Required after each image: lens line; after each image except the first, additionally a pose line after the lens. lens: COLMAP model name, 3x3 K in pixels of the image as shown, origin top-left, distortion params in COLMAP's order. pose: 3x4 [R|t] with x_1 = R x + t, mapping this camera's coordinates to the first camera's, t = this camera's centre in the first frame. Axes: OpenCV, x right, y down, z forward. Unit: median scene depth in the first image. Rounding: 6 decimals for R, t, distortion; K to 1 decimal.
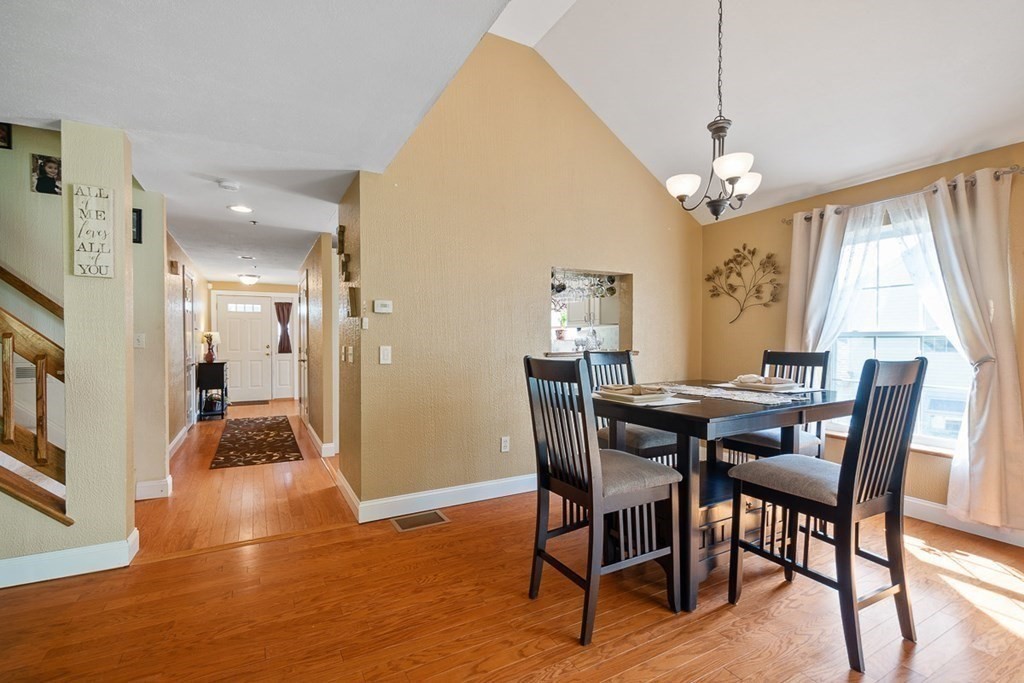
lens RADIAL K [[444.5, 0, 512.6], [0, 444.5, 338.9], [0, 0, 1]] dist [0.002694, -0.001091]
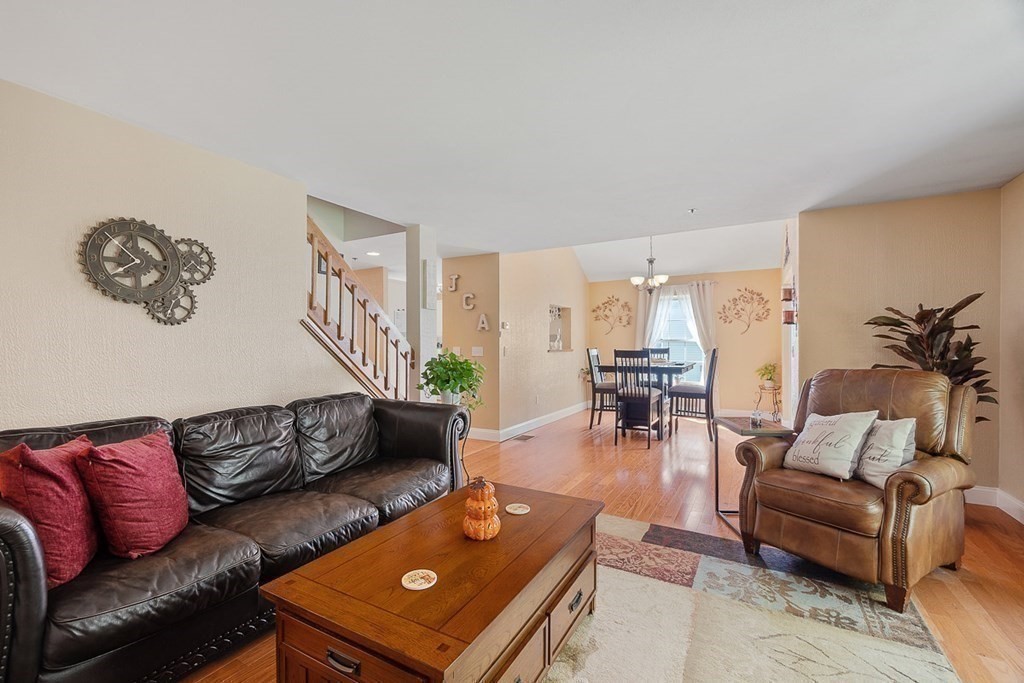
lens RADIAL K [[444.5, 0, 505.8], [0, 444.5, 343.2], [0, 0, 1]] dist [0.002694, -0.001091]
pose [[0.845418, -0.000711, 0.534106, -0.964097], [0.001195, 0.999999, -0.000560, 0.002411], [-0.534105, 0.001111, 0.845418, -0.429391]]
